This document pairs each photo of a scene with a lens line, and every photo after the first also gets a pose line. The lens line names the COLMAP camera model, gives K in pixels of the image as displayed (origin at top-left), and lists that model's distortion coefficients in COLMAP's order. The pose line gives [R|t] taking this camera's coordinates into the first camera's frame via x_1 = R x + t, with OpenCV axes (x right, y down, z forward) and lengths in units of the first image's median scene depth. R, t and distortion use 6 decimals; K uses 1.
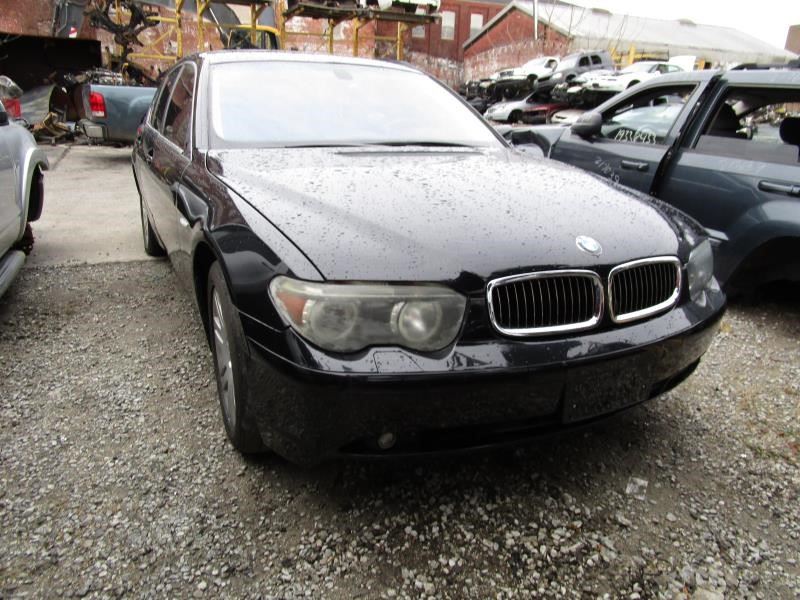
lens RADIAL K [[568.6, 0, 400.2], [0, 568.6, 300.4], [0, 0, 1]] dist [-0.024708, 0.012457]
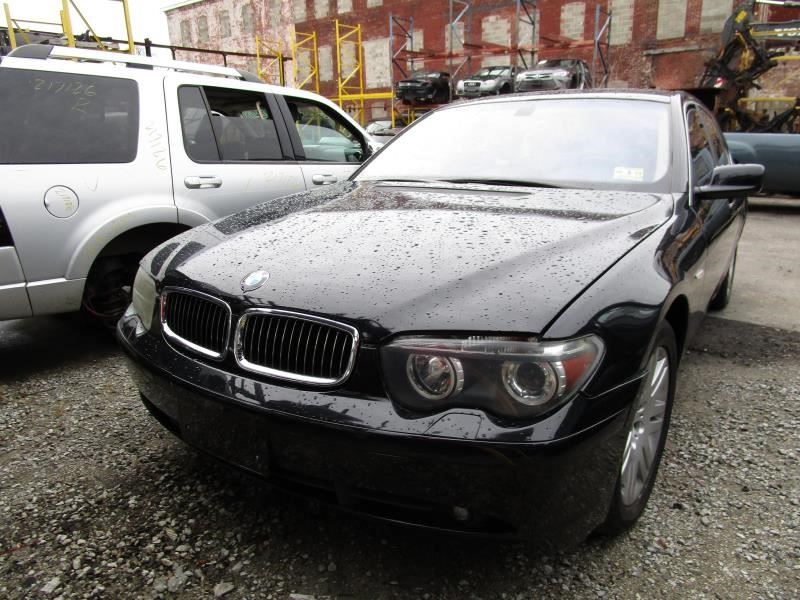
lens RADIAL K [[568.6, 0, 395.1], [0, 568.6, 297.7], [0, 0, 1]] dist [-0.024708, 0.012457]
pose [[0.470393, 0.200969, -0.859268, 1.102599], [-0.270682, 0.959643, 0.076264, -0.178849], [0.839917, 0.196715, 0.505809, 0.636473]]
